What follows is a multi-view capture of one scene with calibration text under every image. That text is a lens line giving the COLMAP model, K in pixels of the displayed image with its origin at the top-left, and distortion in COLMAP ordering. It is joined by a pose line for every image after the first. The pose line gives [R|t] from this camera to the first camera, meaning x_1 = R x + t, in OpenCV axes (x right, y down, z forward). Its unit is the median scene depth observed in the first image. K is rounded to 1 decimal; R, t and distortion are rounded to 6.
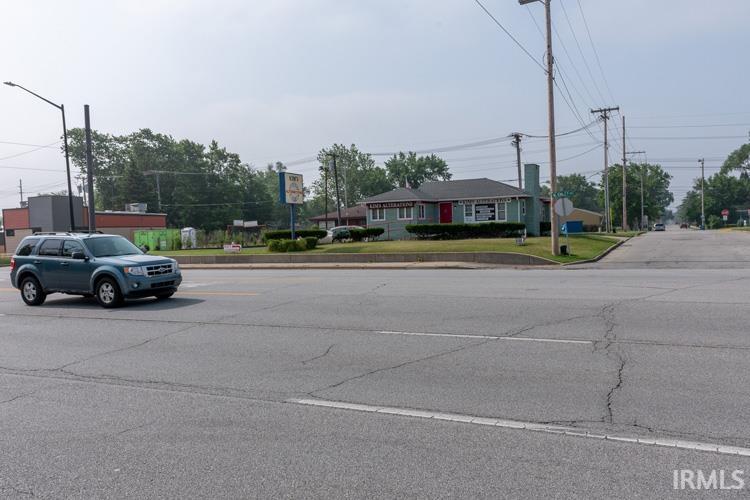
lens RADIAL K [[588.0, 0, 375.0], [0, 588.0, 250.0], [0, 0, 1]] dist [0.008867, 0.003452]
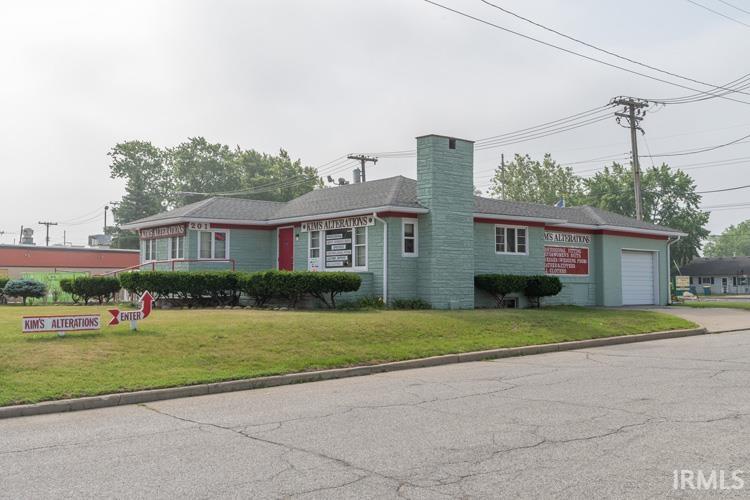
lens RADIAL K [[760.1, 0, 375.0], [0, 760.1, 250.0], [0, 0, 1]] dist [-0.005831, 0.015714]
pose [[0.922035, 0.013073, -0.386886, 0.192850], [-0.040457, 0.997211, -0.062722, -0.012499], [0.384987, 0.073484, 0.919992, 0.214435]]
